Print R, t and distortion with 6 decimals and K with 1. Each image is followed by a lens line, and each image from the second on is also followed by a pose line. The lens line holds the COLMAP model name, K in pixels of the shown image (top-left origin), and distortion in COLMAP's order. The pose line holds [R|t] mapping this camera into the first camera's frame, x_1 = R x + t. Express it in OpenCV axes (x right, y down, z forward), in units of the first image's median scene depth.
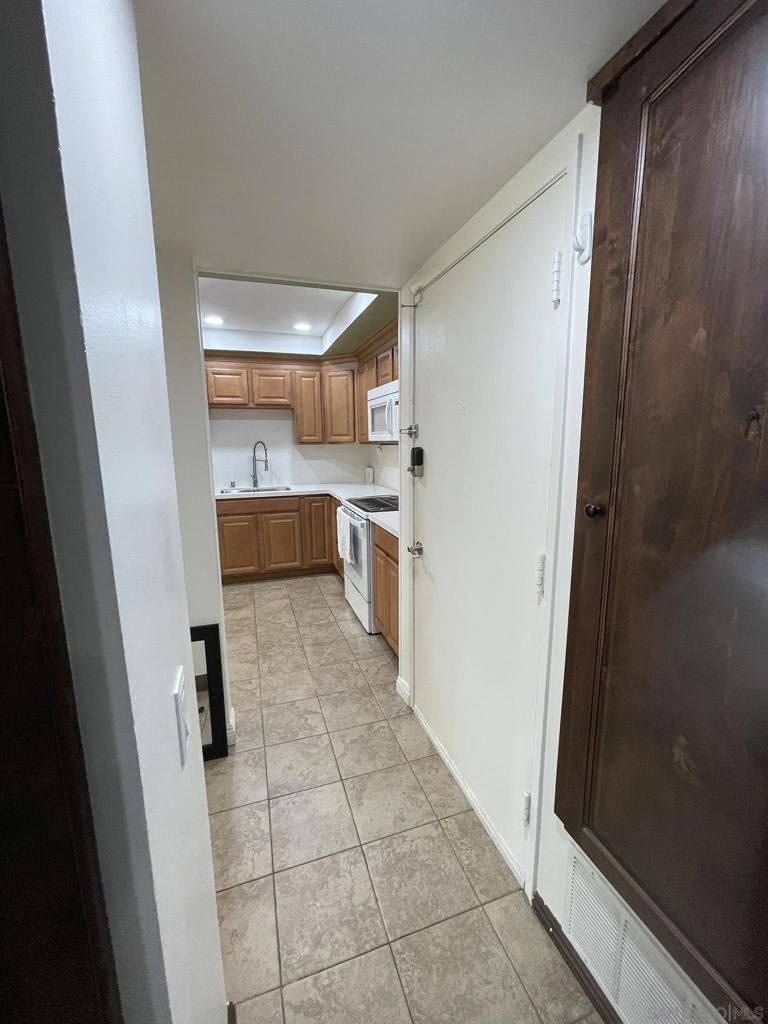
lens RADIAL K [[413.4, 0, 380.5], [0, 413.4, 508.6], [0, 0, 1]] dist [0.000429, -0.000024]
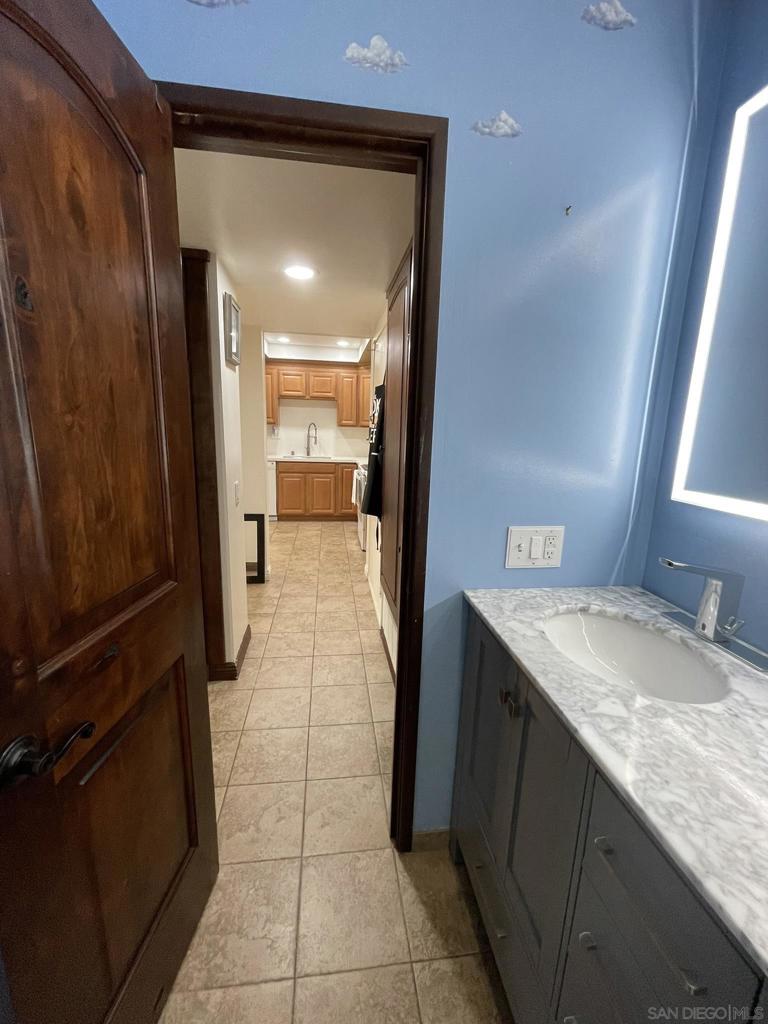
lens RADIAL K [[413.4, 0, 380.5], [0, 413.4, 508.6], [0, 0, 1]] dist [0.000429, -0.000024]
pose [[0.980625, 0.073426, -0.181613, 0.231429], [-0.068649, 0.997113, 0.032459, 0.071455], [0.183471, -0.019362, 0.982834, -0.377039]]
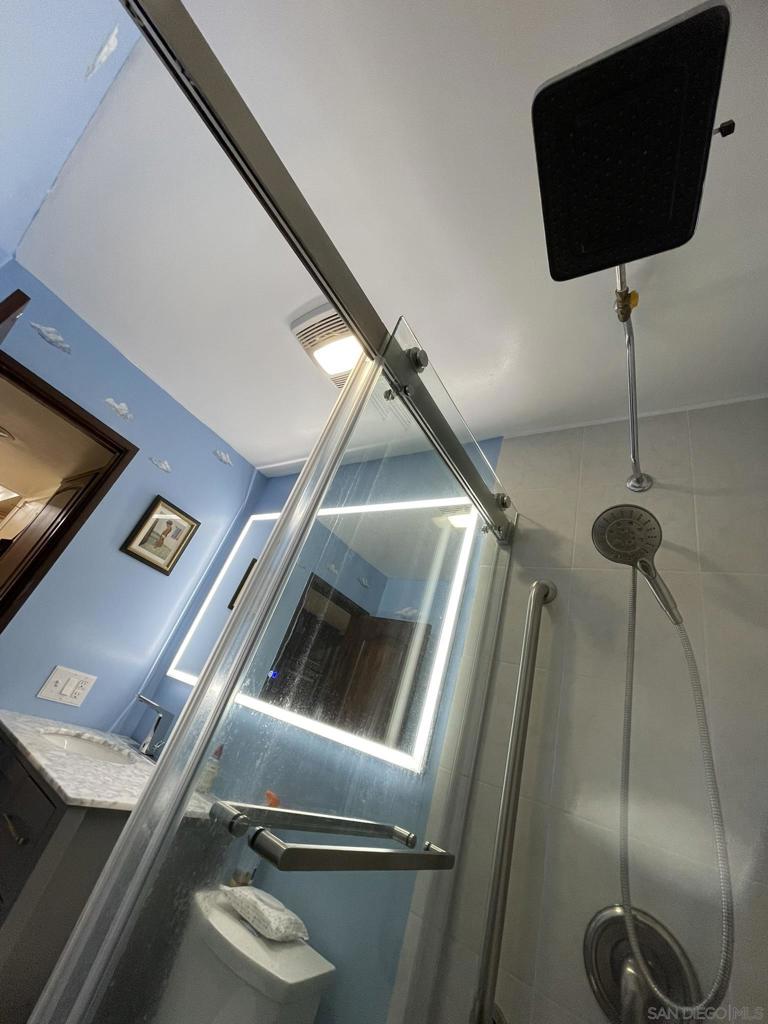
lens RADIAL K [[413.4, 0, 380.5], [0, 413.4, 508.6], [0, 0, 1]] dist [0.000429, -0.000024]
pose [[0.752161, 0.516840, 0.408815, 0.324406], [-0.204900, 0.773053, -0.600338, 0.315635], [-0.626315, 0.367785, 0.687361, -1.163330]]
